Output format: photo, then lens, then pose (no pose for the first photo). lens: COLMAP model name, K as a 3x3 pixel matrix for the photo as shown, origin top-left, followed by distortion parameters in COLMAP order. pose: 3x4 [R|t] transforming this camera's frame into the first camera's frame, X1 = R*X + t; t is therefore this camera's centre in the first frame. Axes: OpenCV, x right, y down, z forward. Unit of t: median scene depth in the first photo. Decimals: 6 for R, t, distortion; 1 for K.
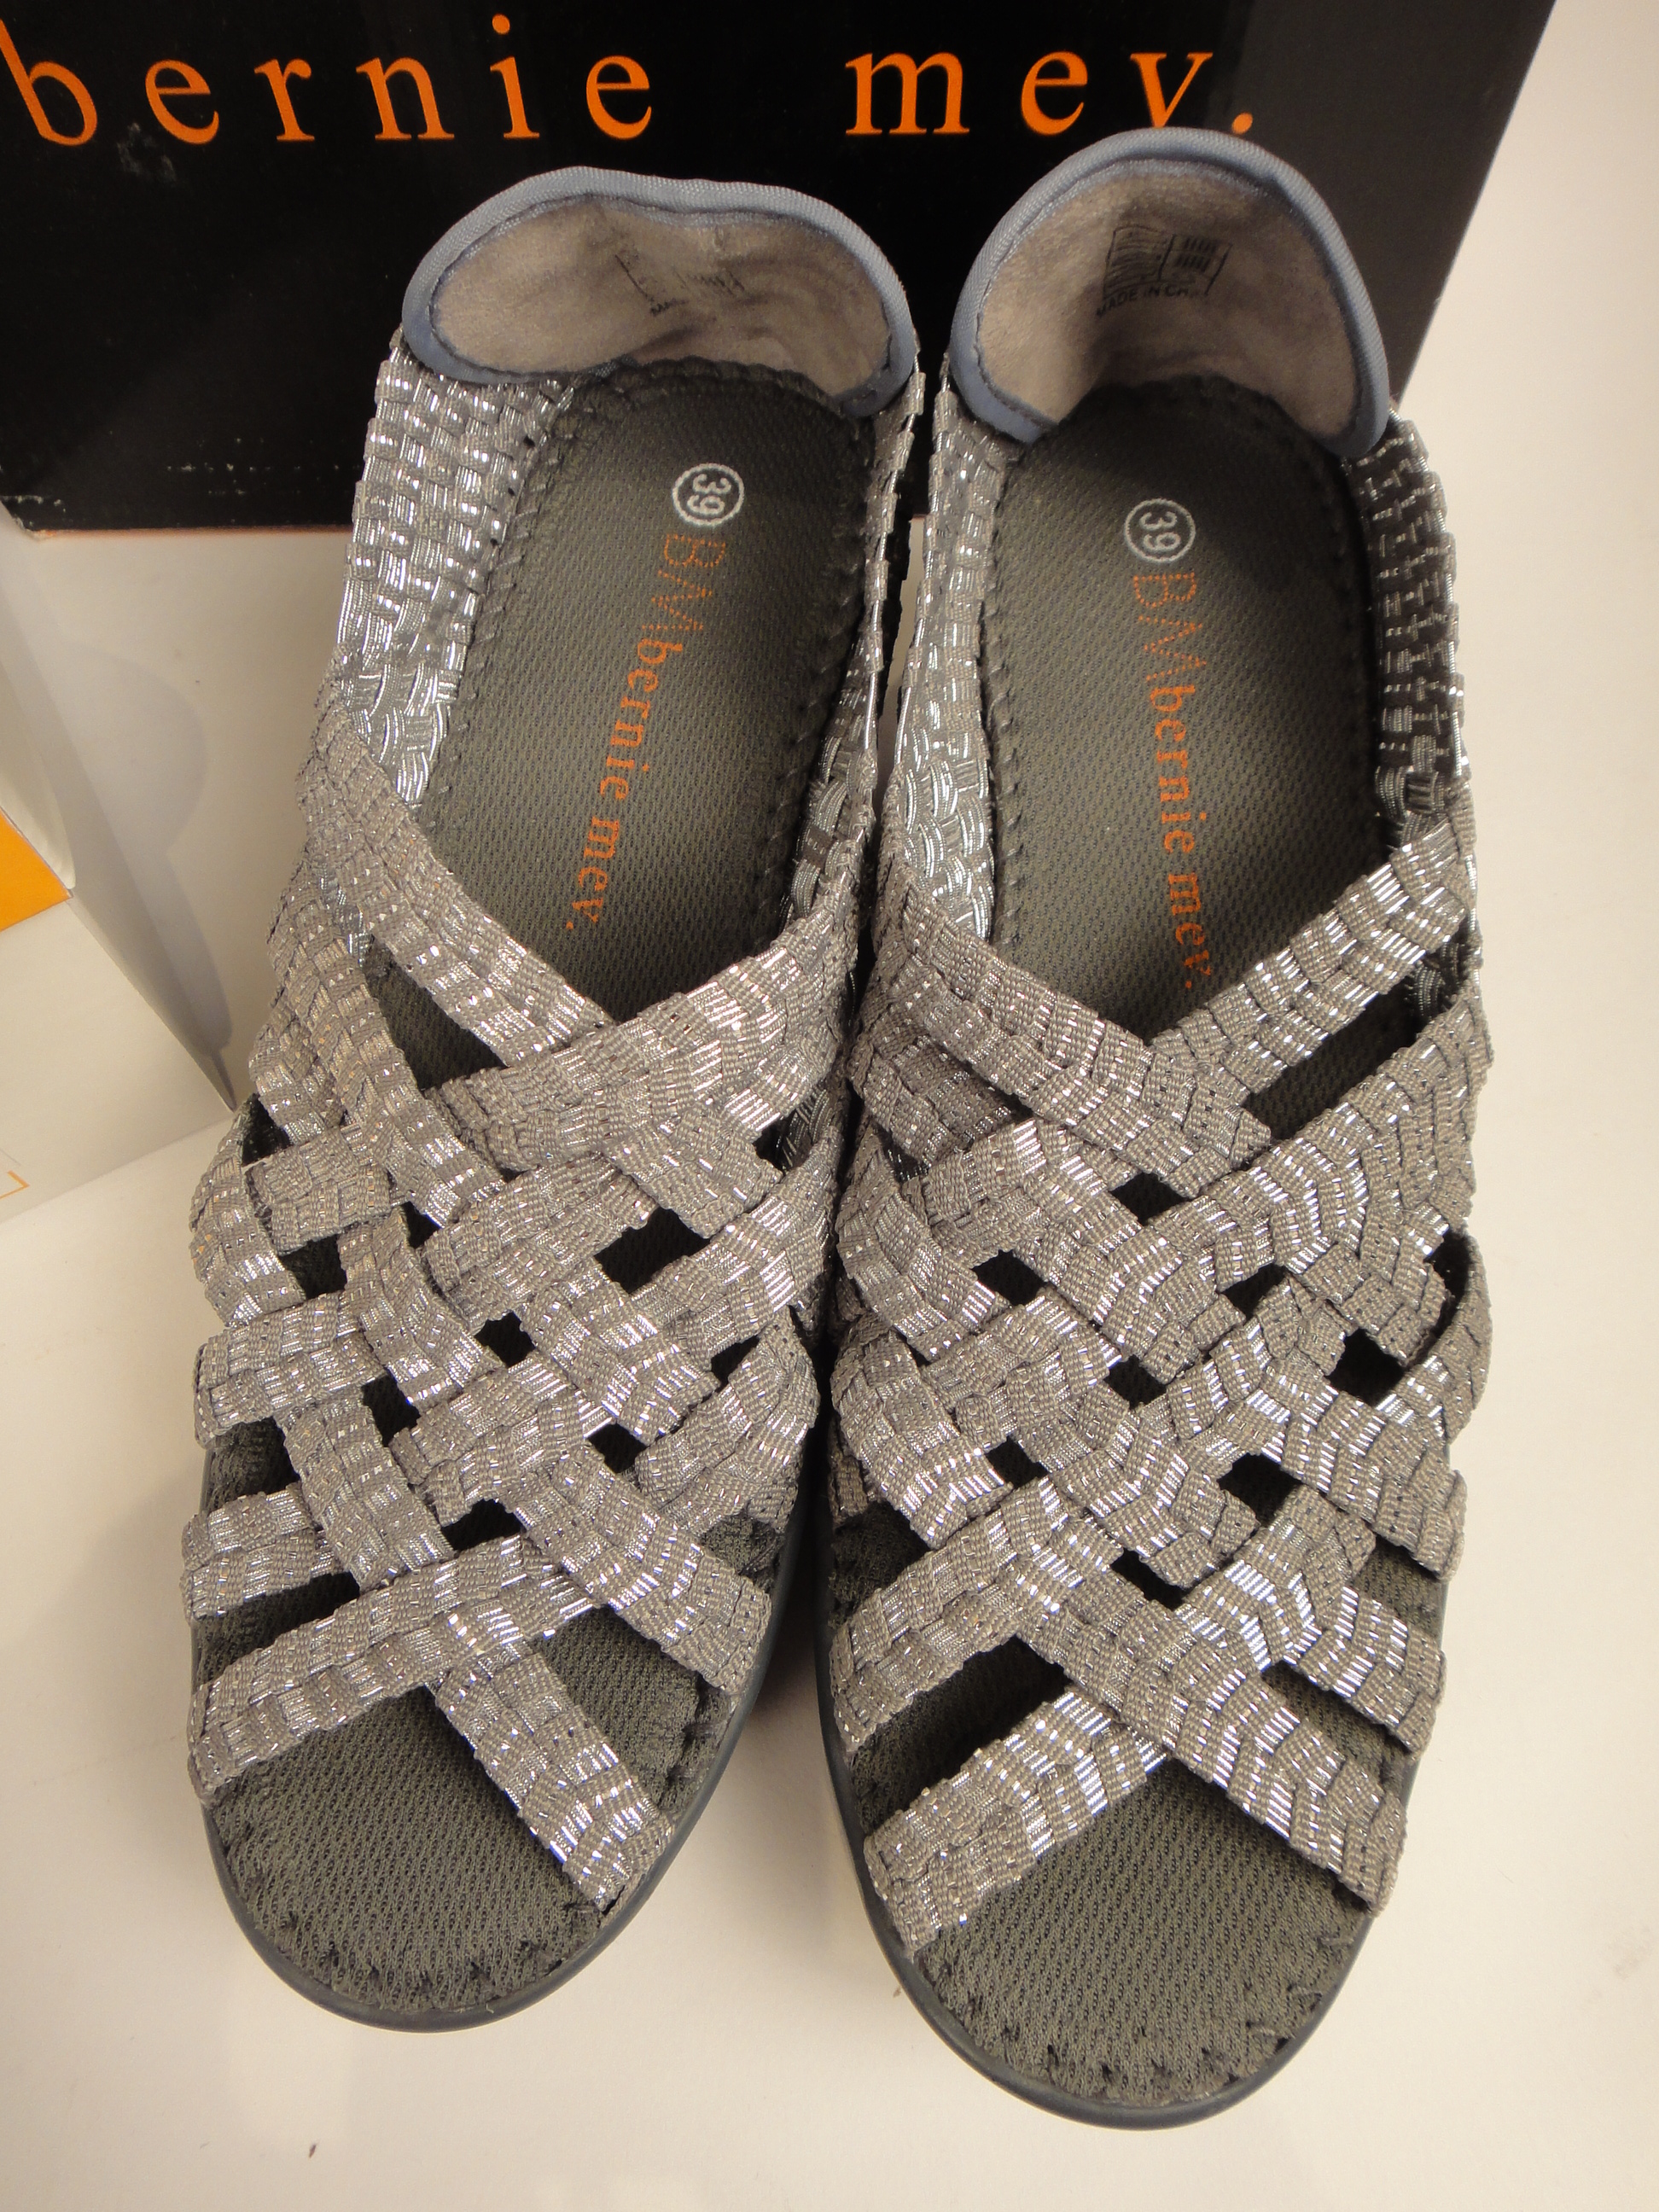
lens RADIAL K [[1560.3, 0, 829.5], [0, 1560.3, 1106.0], [0, 0, 1]] dist [0.004273, 0.000492]
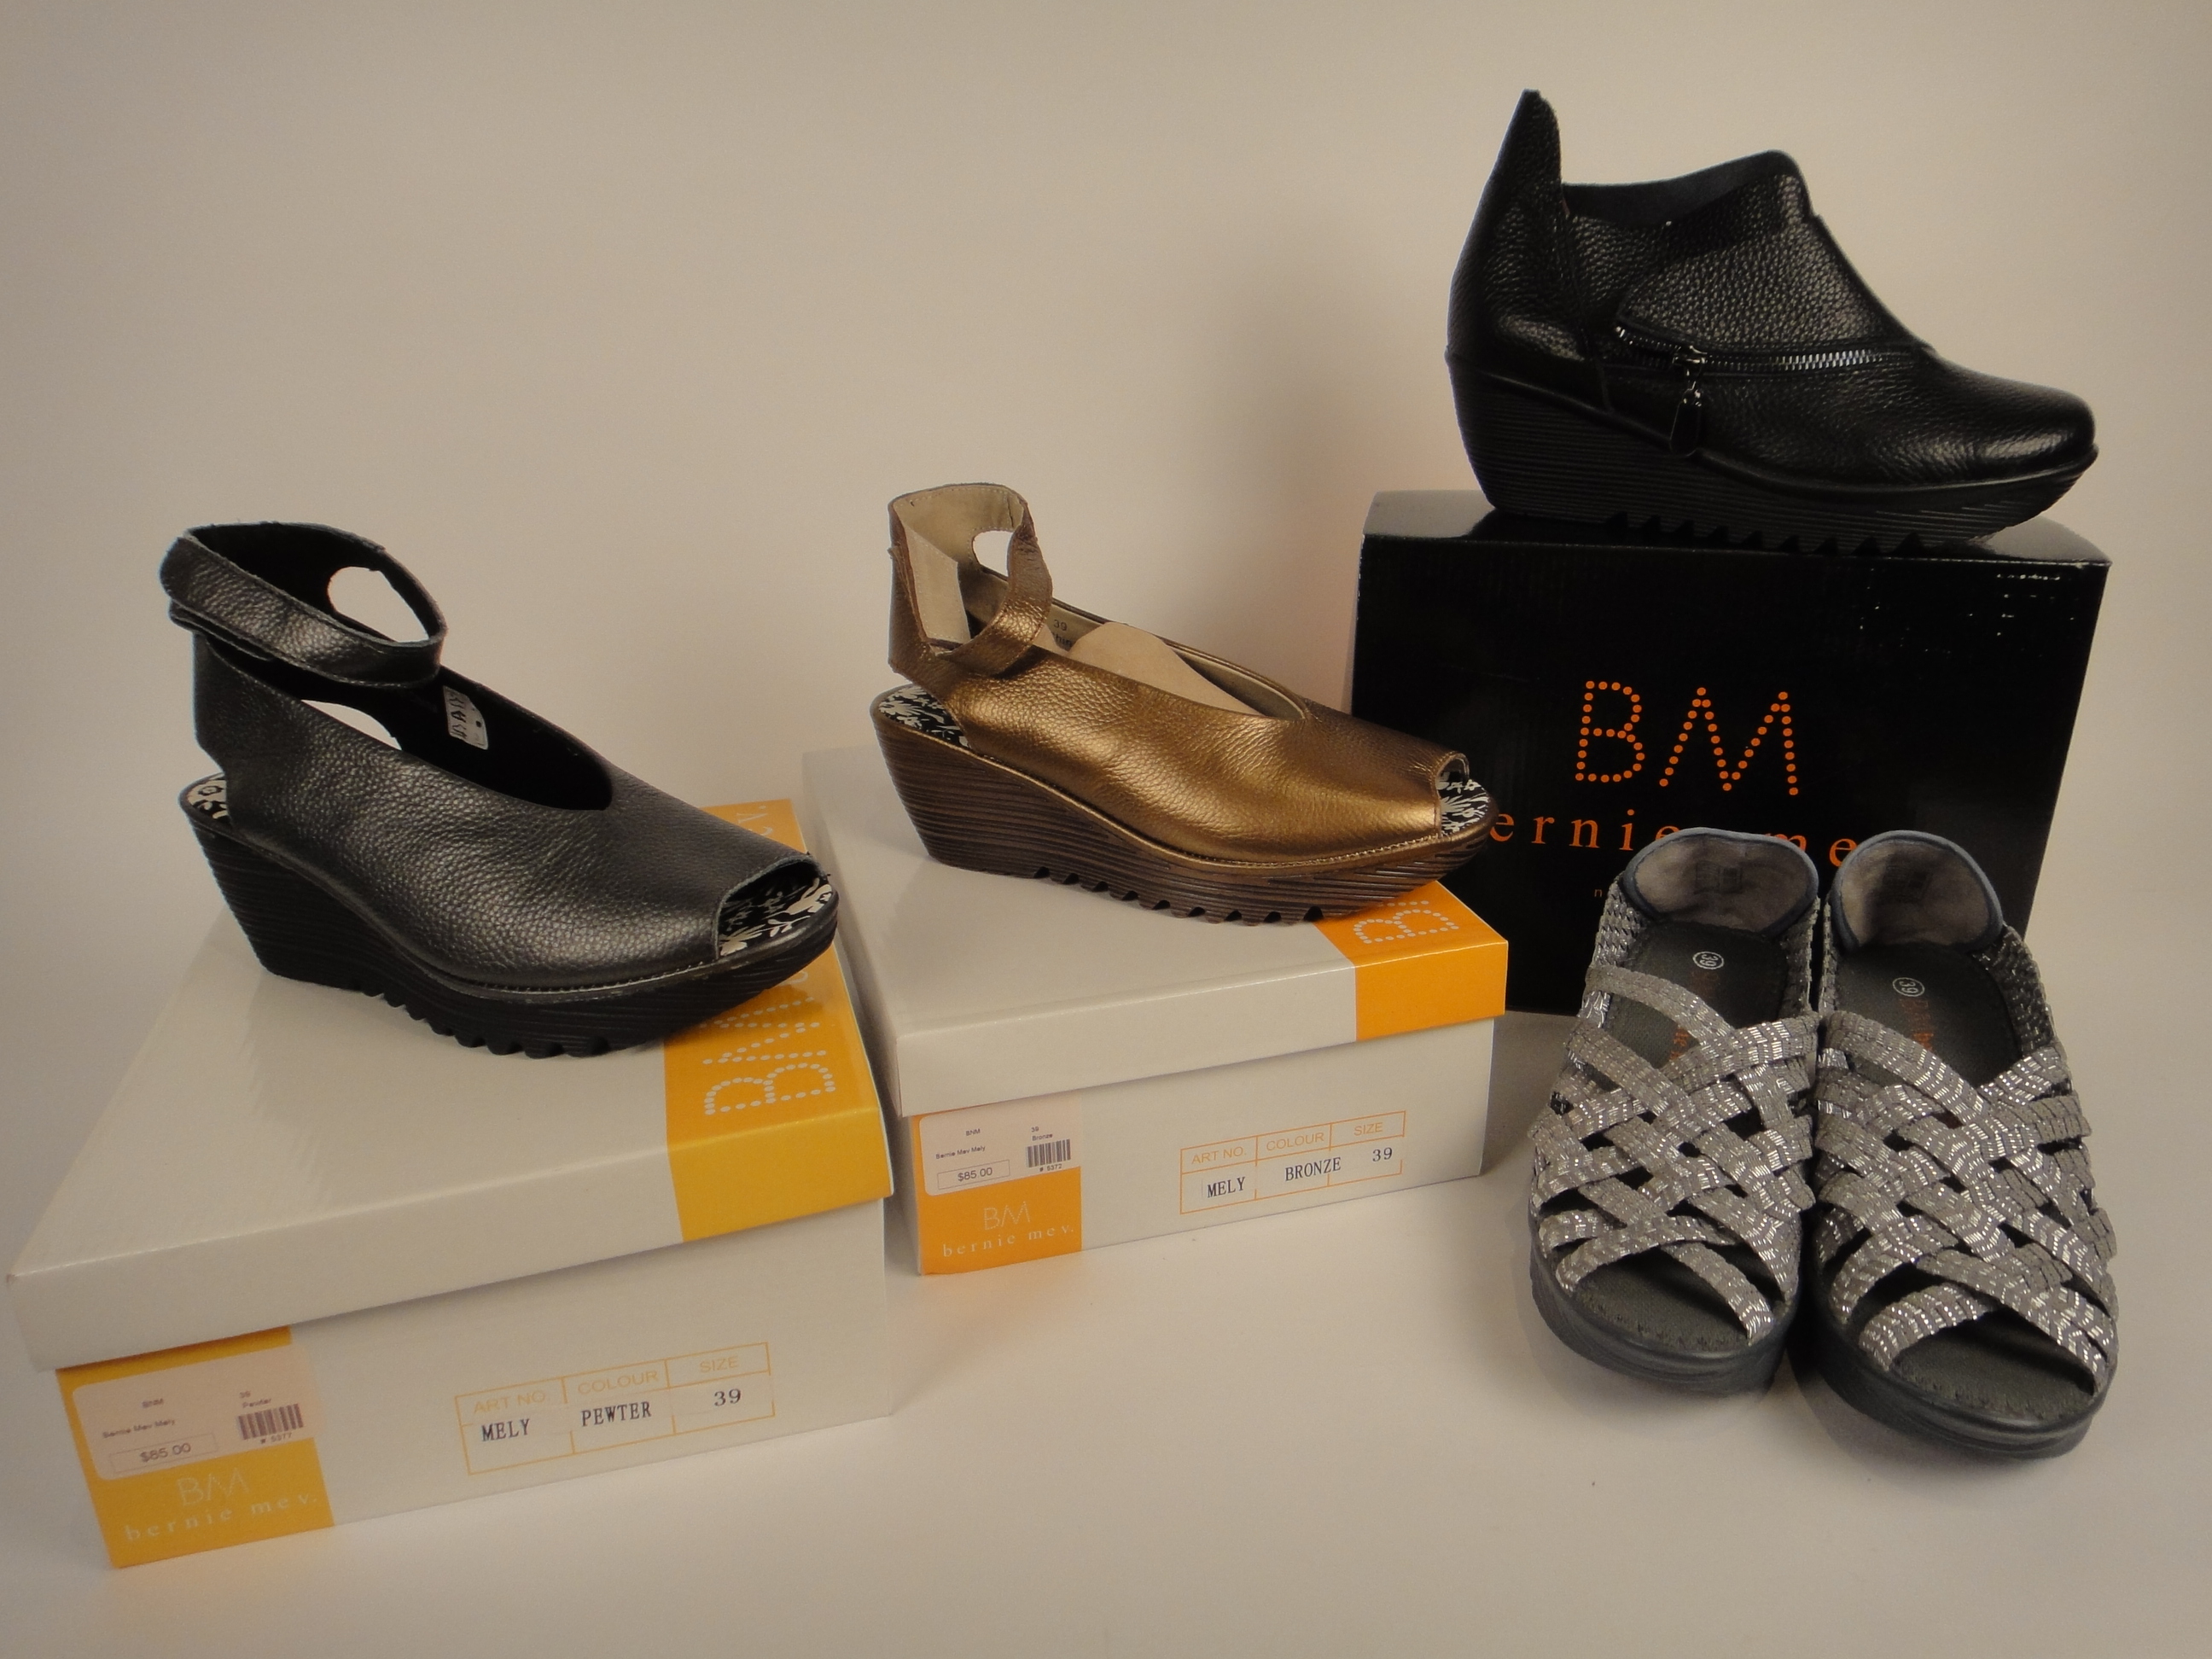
lens RADIAL K [[1560.3, 0, 1106.0], [0, 1560.3, 829.5], [0, 0, 1]] dist [0.004273, 0.000492]
pose [[0.971557, 0.081999, -0.222157, -0.580170], [-0.209886, 0.732610, -0.647481, 1.550777], [0.109661, 0.675692, 0.728982, -1.296822]]
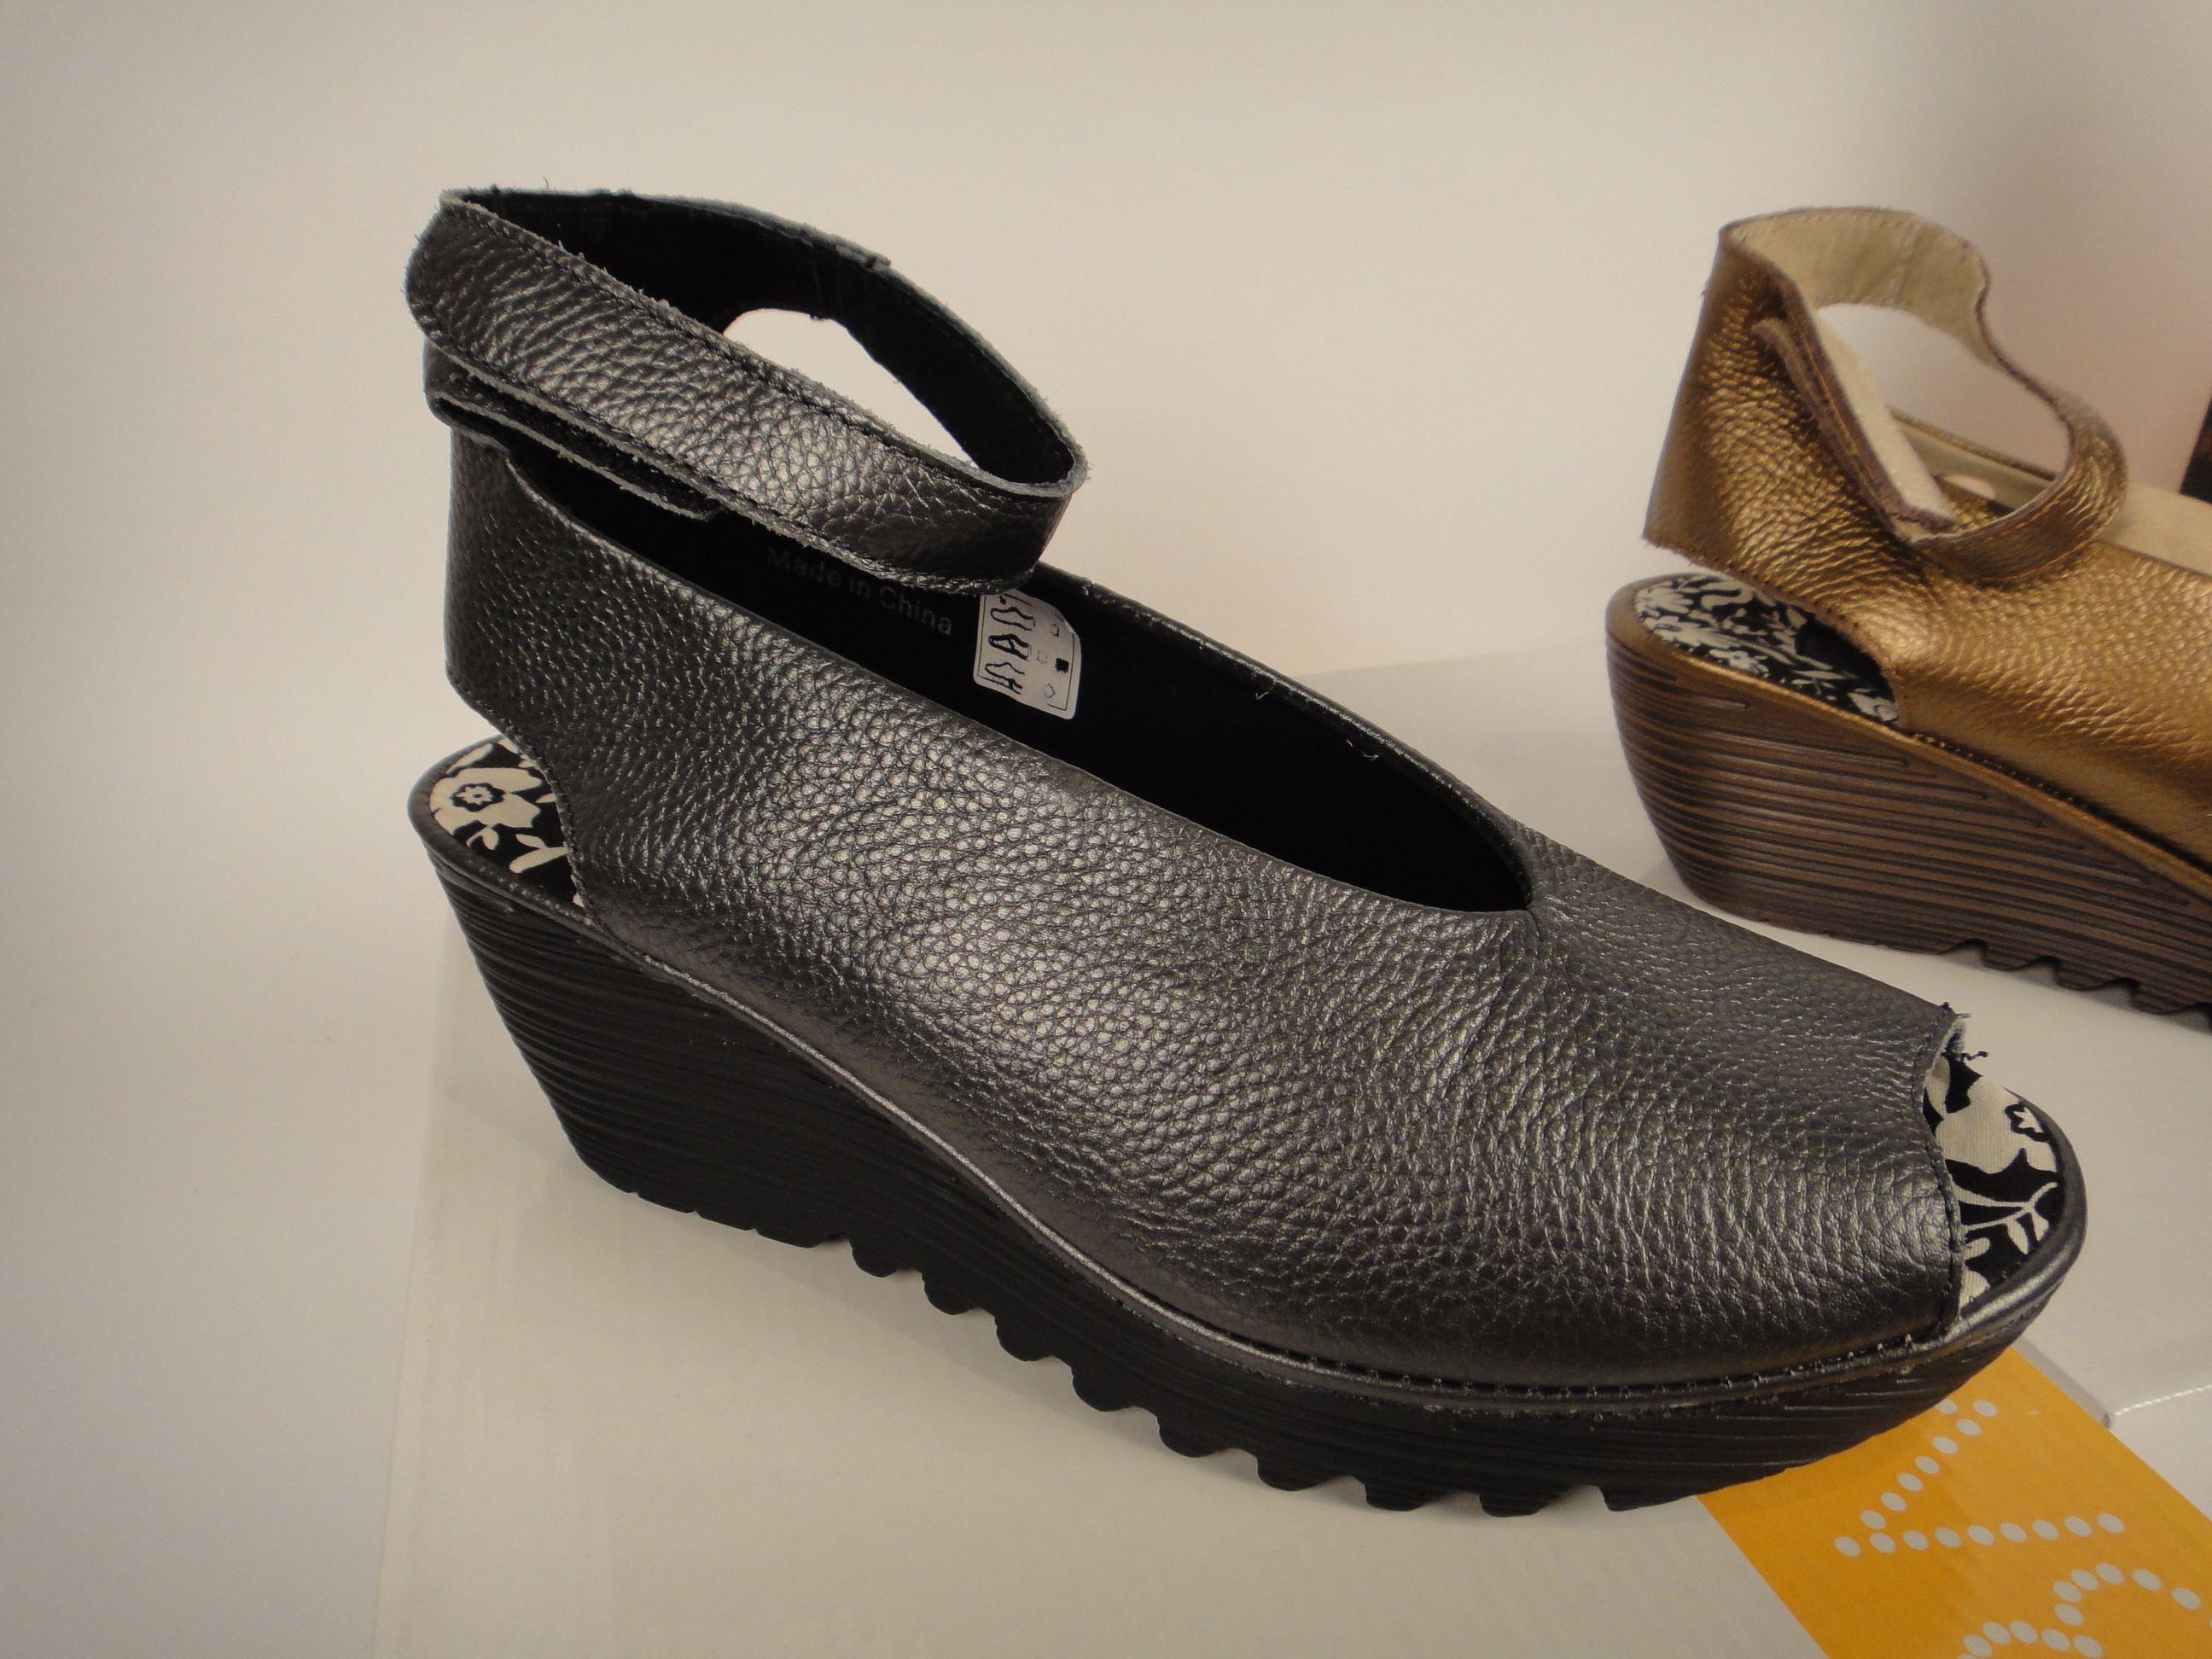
lens RADIAL K [[1560.3, 0, 1106.0], [0, 1560.3, 829.5], [0, 0, 1]] dist [0.004273, 0.000492]
pose [[0.979102, 0.126259, -0.159432, -1.956746], [-0.196711, 0.786929, -0.584848, 0.749021], [0.051619, 0.603988, 0.795320, -0.507974]]
